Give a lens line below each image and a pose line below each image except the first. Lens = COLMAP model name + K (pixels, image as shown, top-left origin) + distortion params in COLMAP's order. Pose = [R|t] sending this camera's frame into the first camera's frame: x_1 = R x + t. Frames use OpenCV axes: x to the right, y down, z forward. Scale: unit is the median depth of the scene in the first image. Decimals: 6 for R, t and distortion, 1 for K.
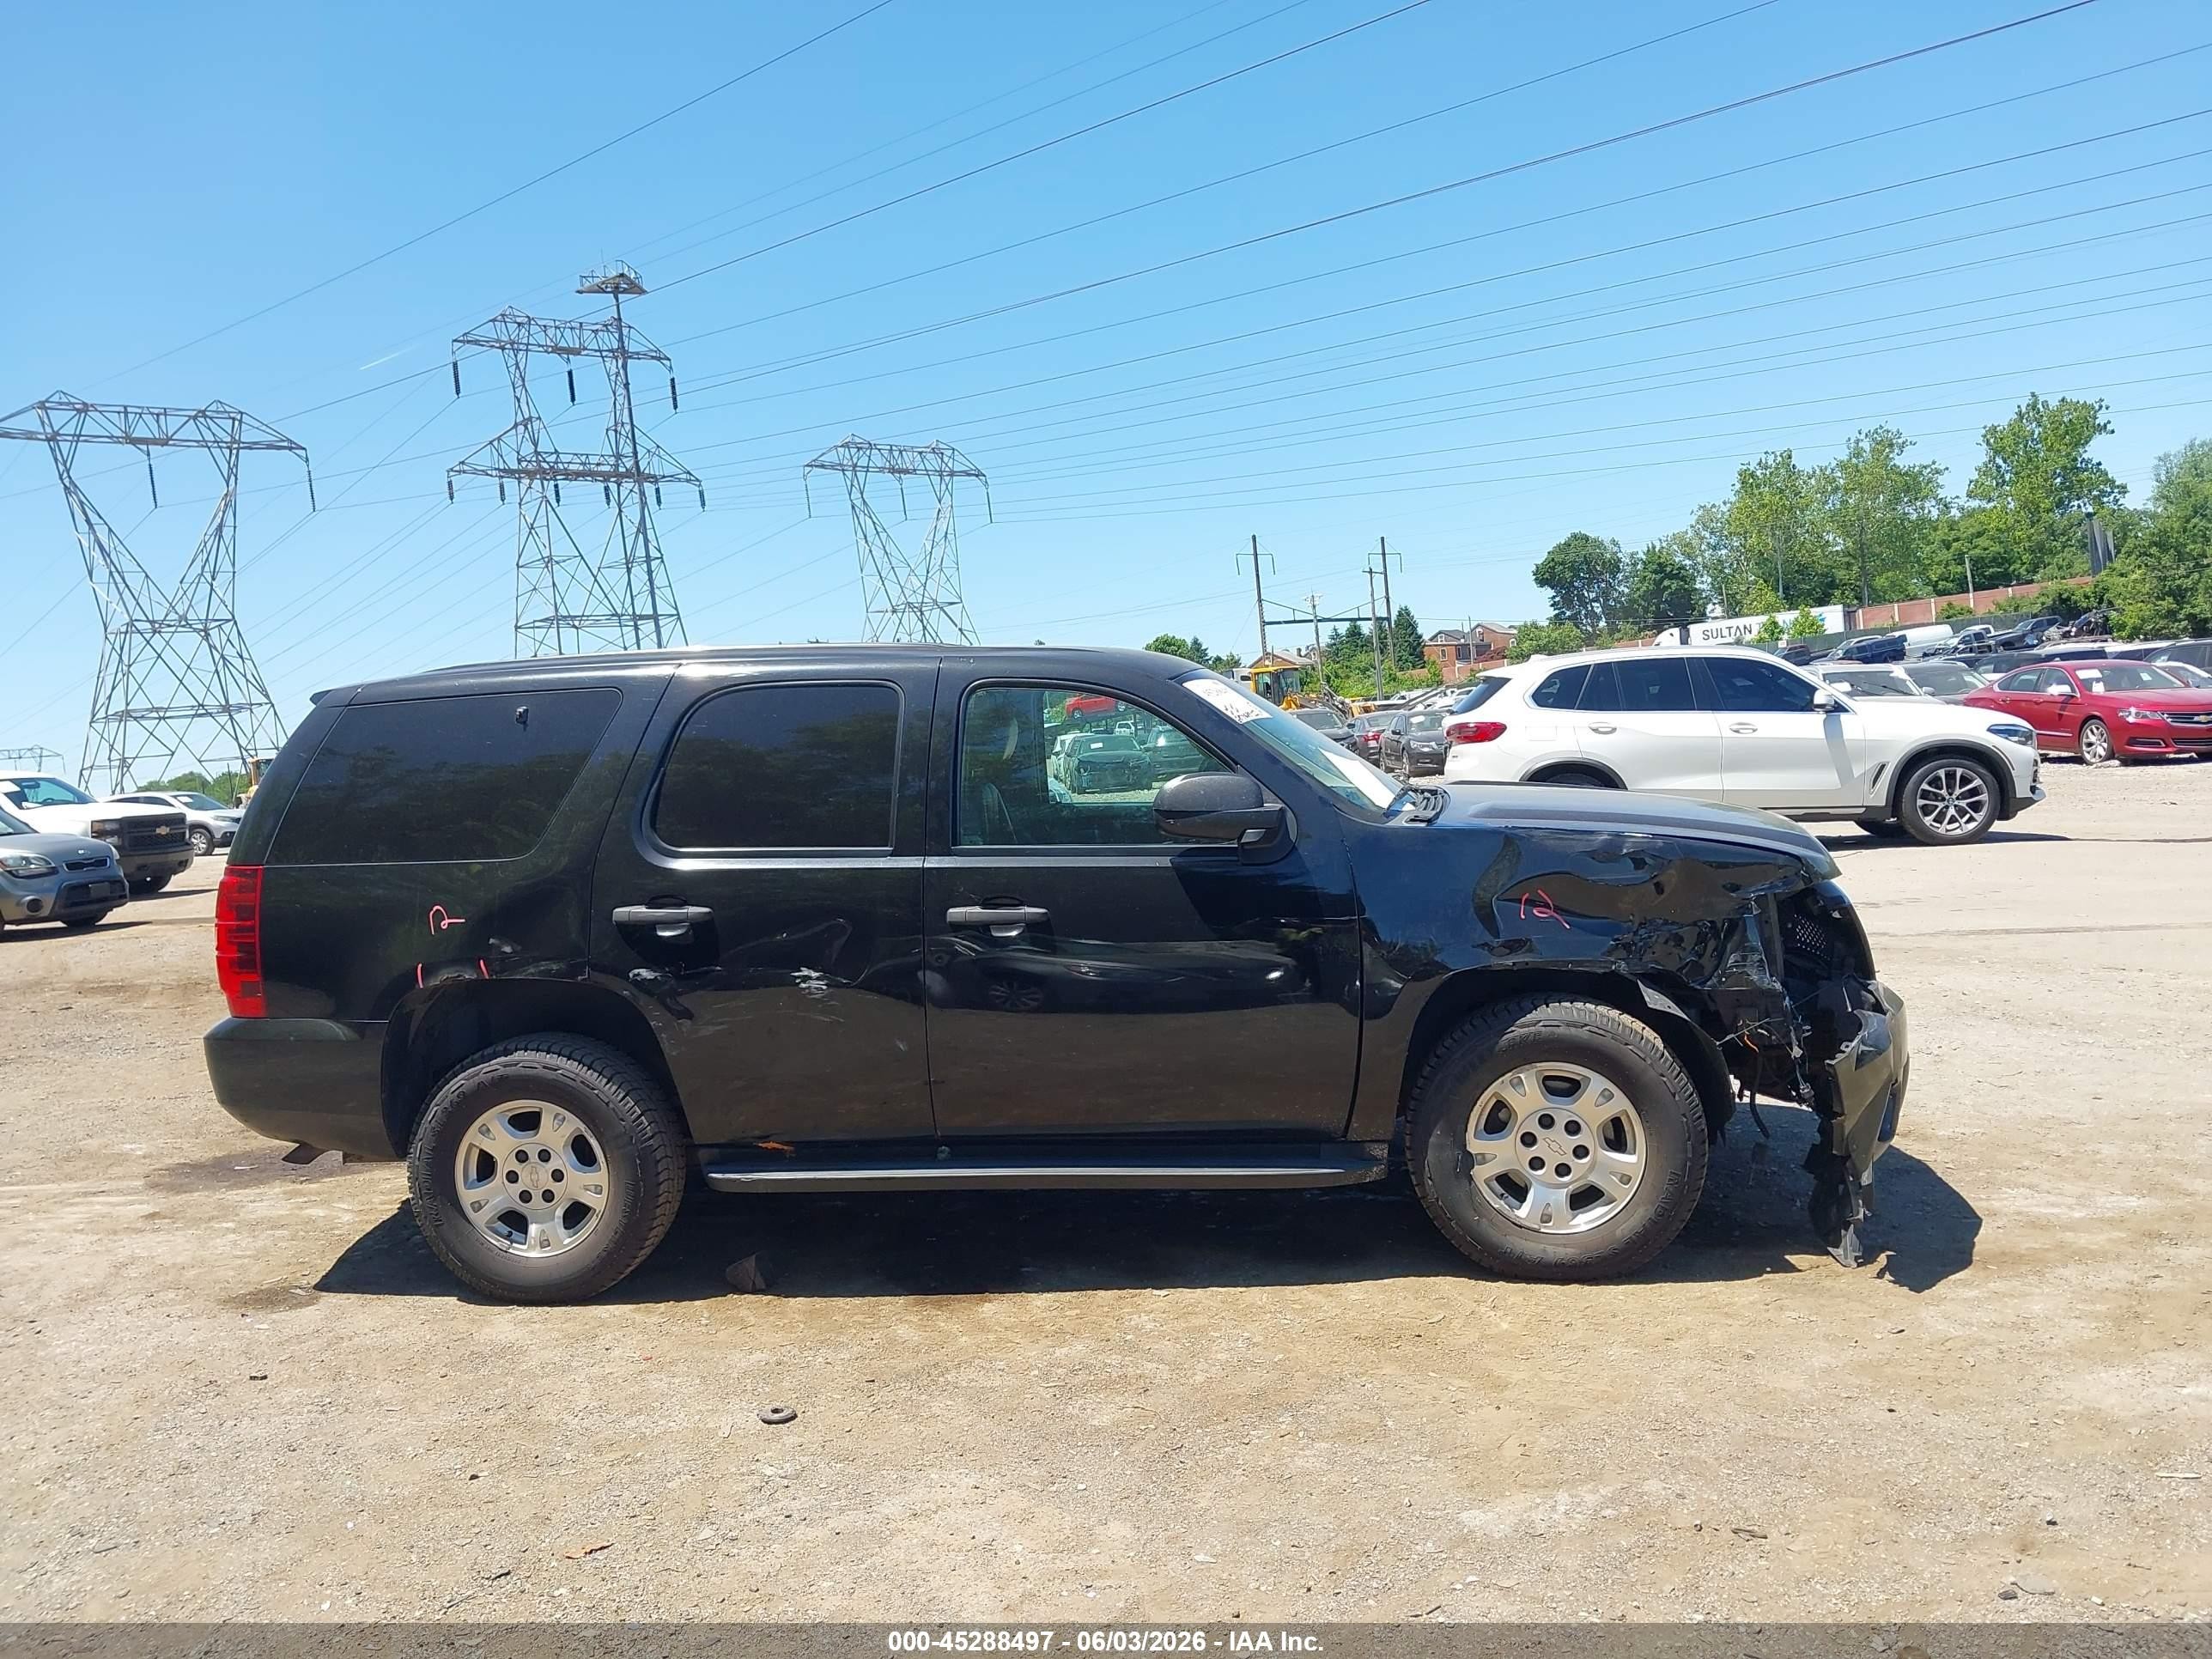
lens RADIAL K [[1745.9, 0, 1080.4], [0, 1745.9, 847.3], [0, 0, 1]] dist [0.015954, -0.023478]
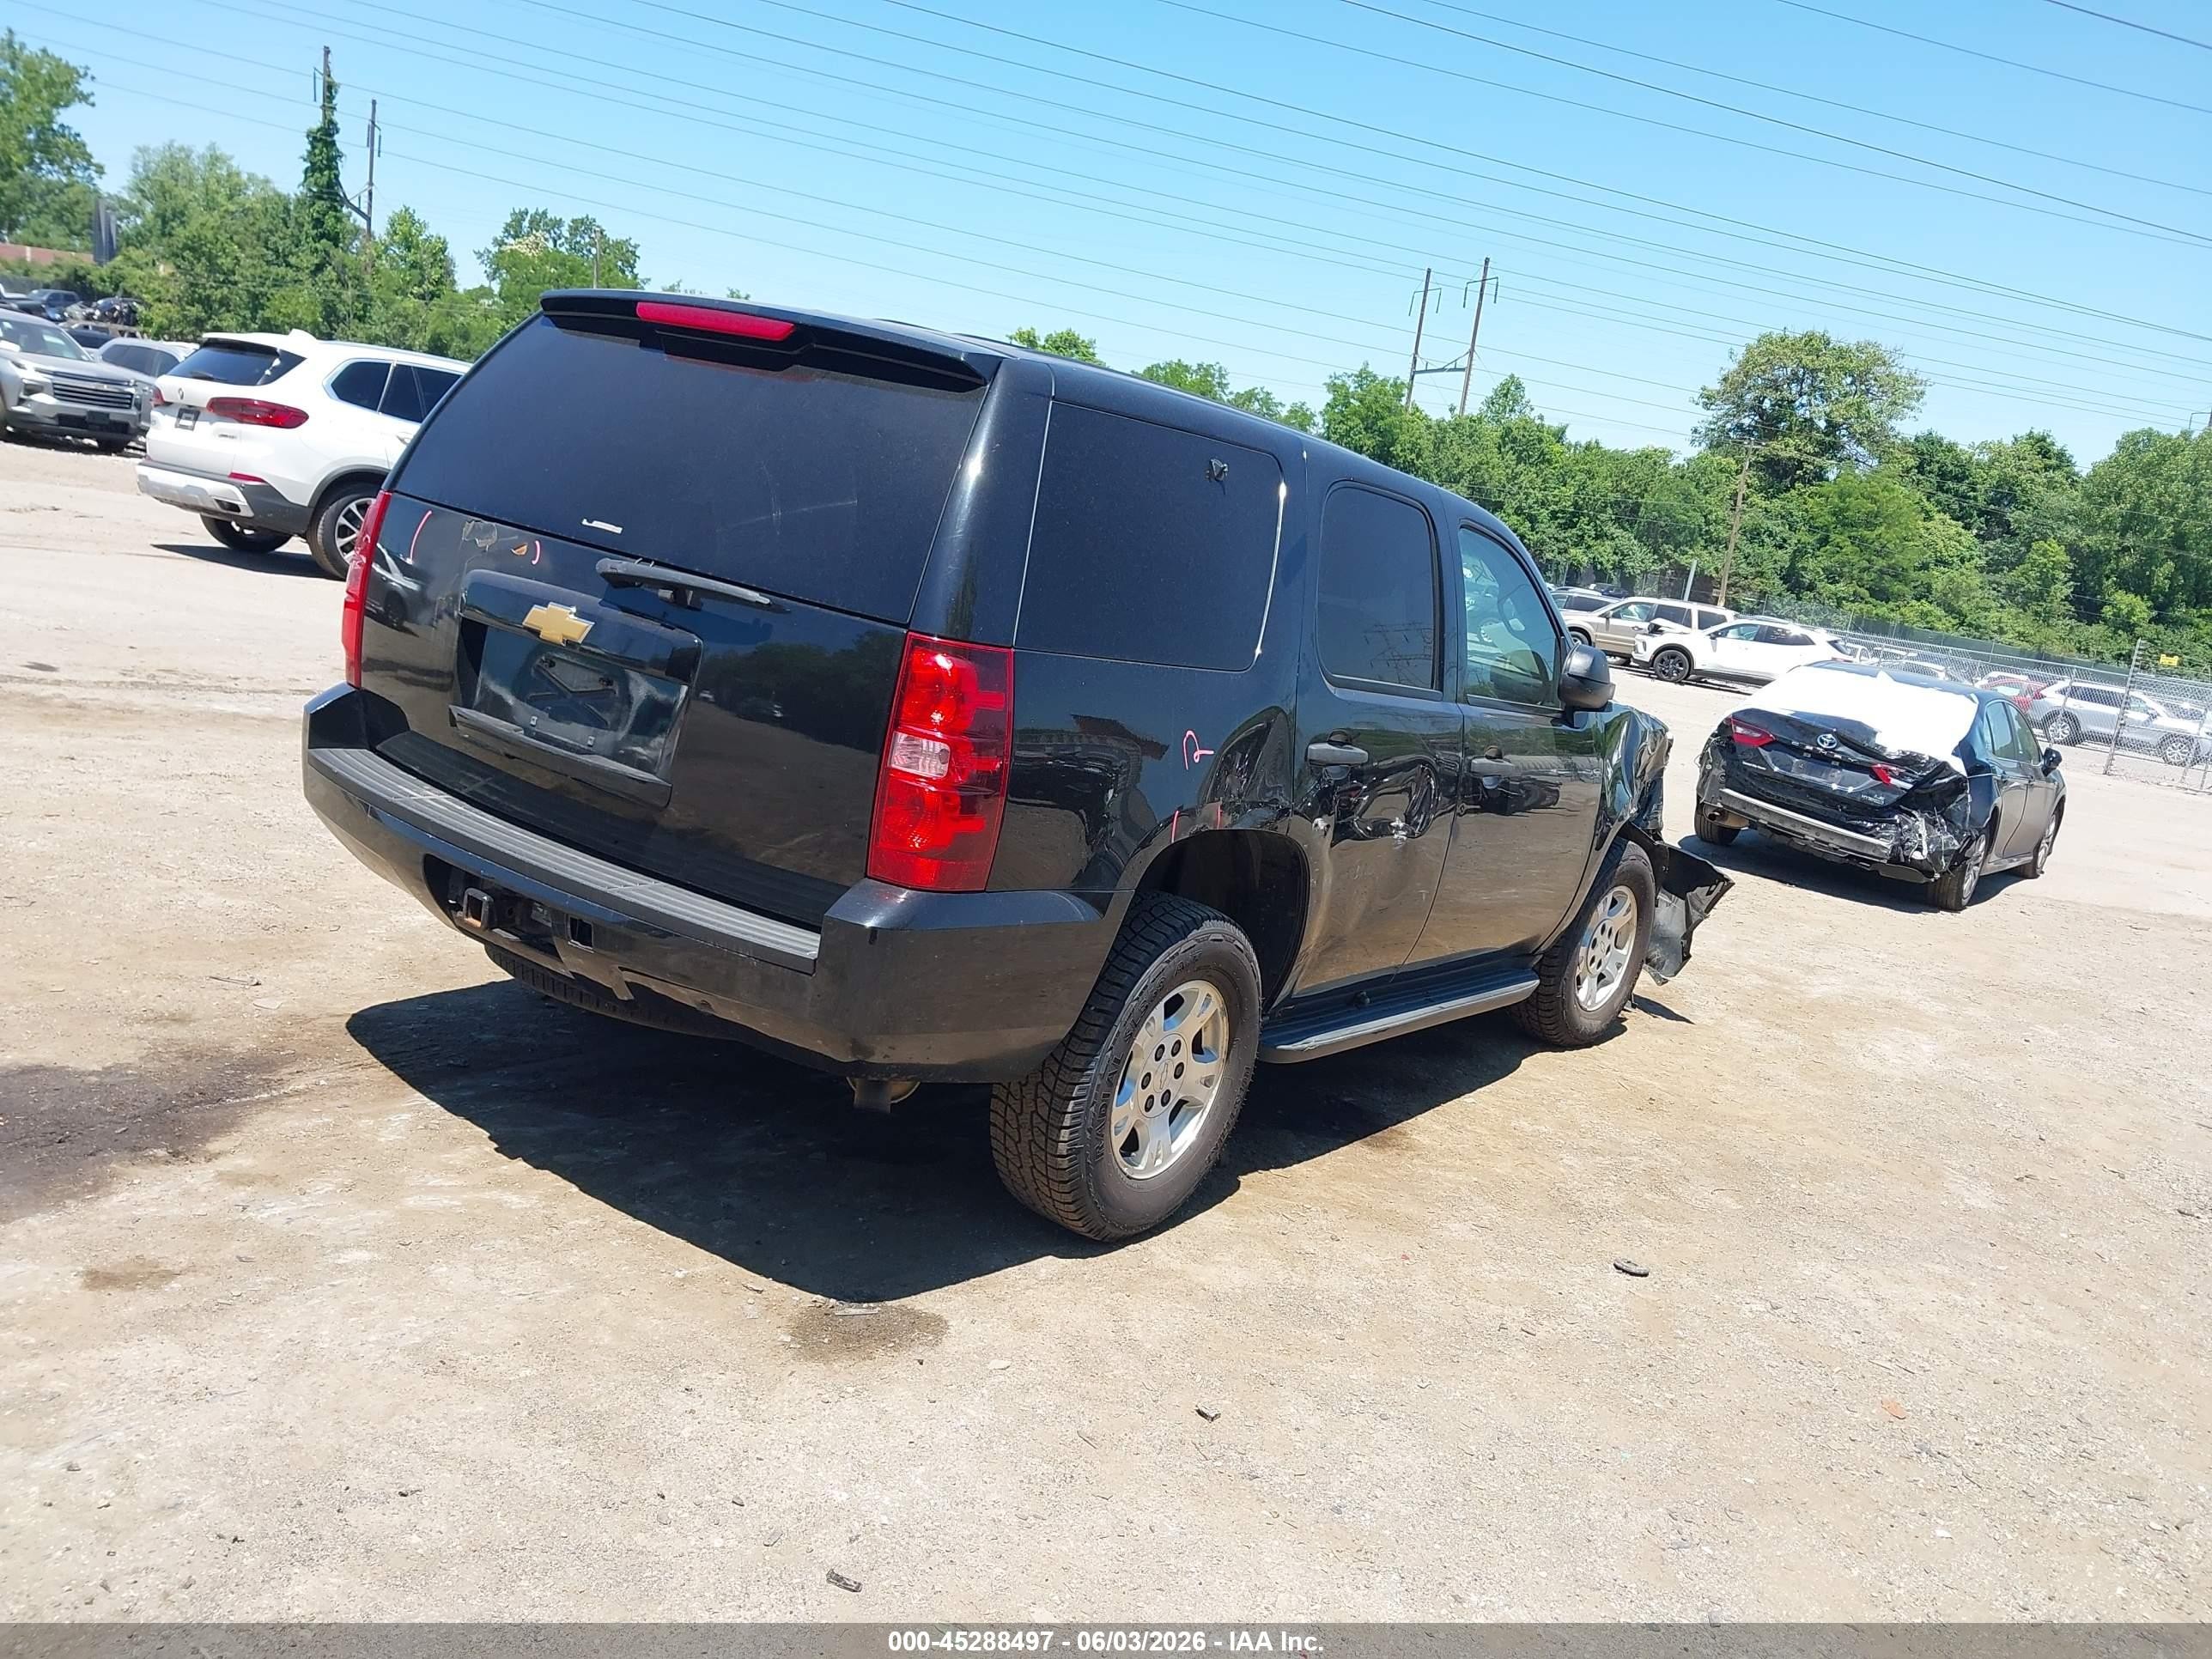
lens RADIAL K [[1745.9, 0, 1089.5], [0, 1745.9, 831.9], [0, 0, 1]] dist [0.015954, -0.023478]
pose [[0.452249, -0.017134, 0.891727, -0.360547], [-0.134631, 0.987048, 0.087245, 0.006787], [-0.881672, -0.159510, 0.444085, 0.250842]]
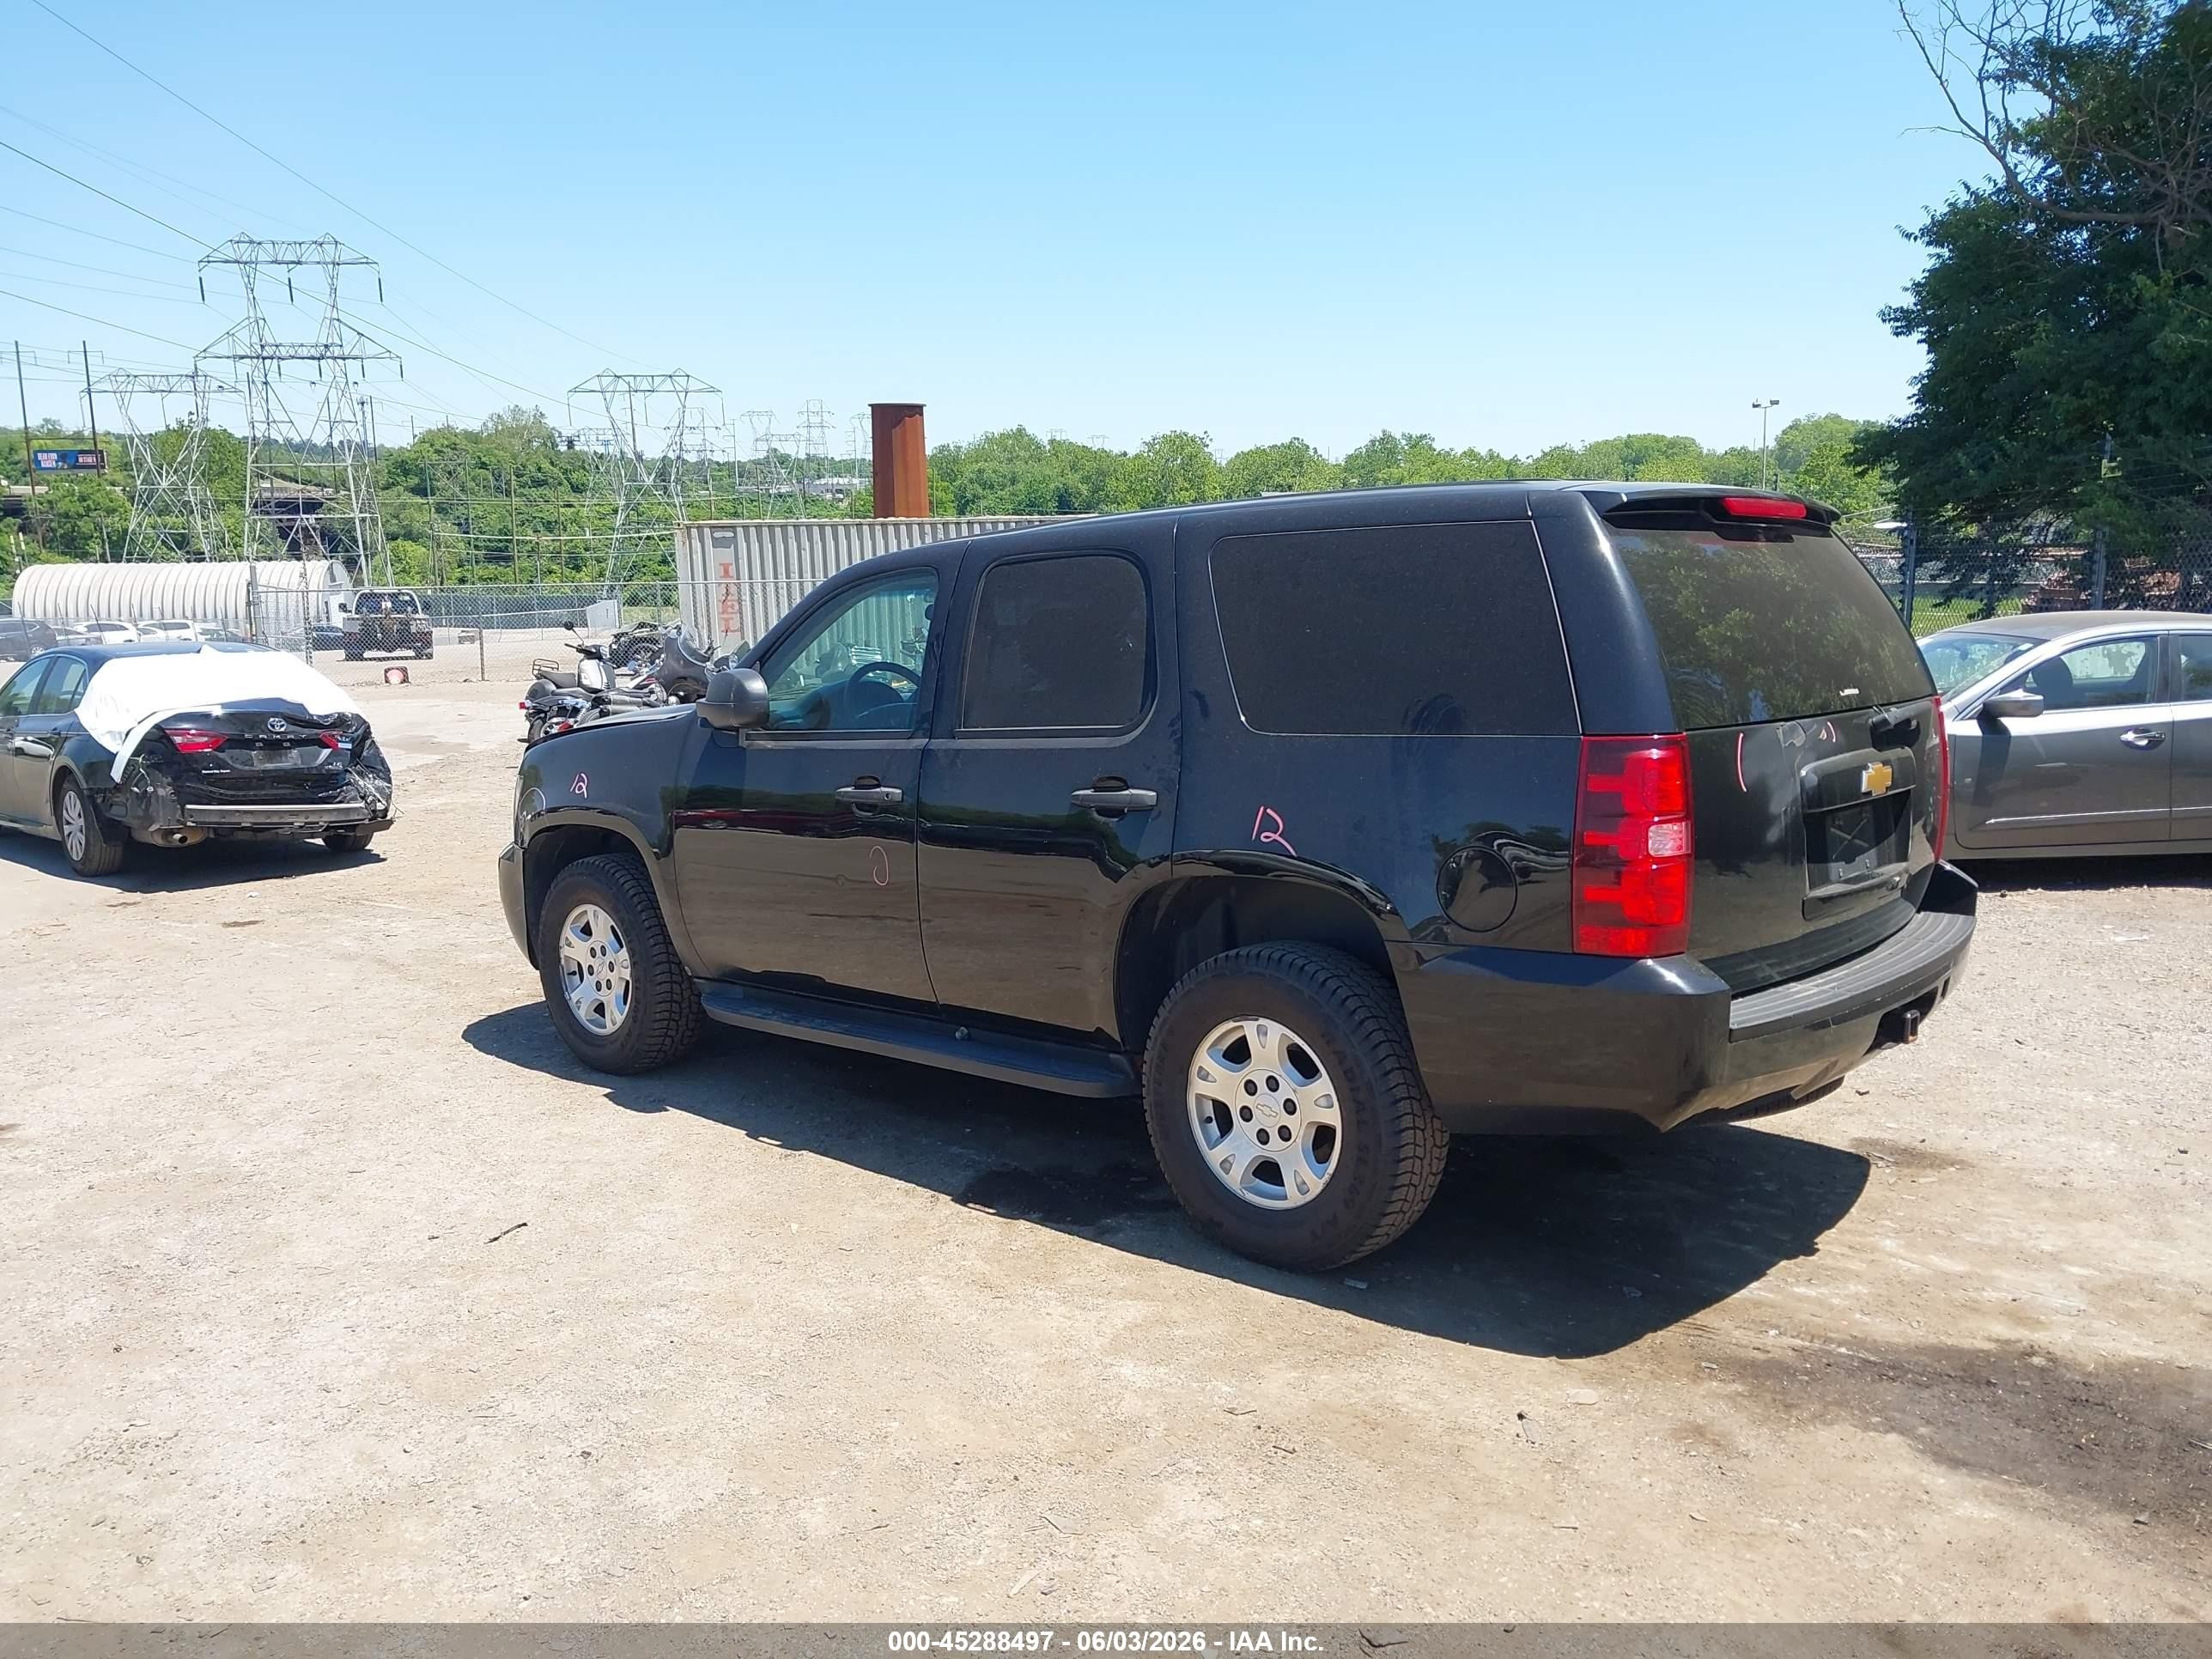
lens RADIAL K [[1745.9, 0, 1093.0], [0, 1745.9, 823.8], [0, 0, 1]] dist [0.015954, -0.023478]
pose [[-0.809688, 0.007502, 0.586813, -0.243752], [0.123485, 0.979710, 0.157860, -0.044132], [-0.573722, 0.200279, -0.794186, 0.726281]]
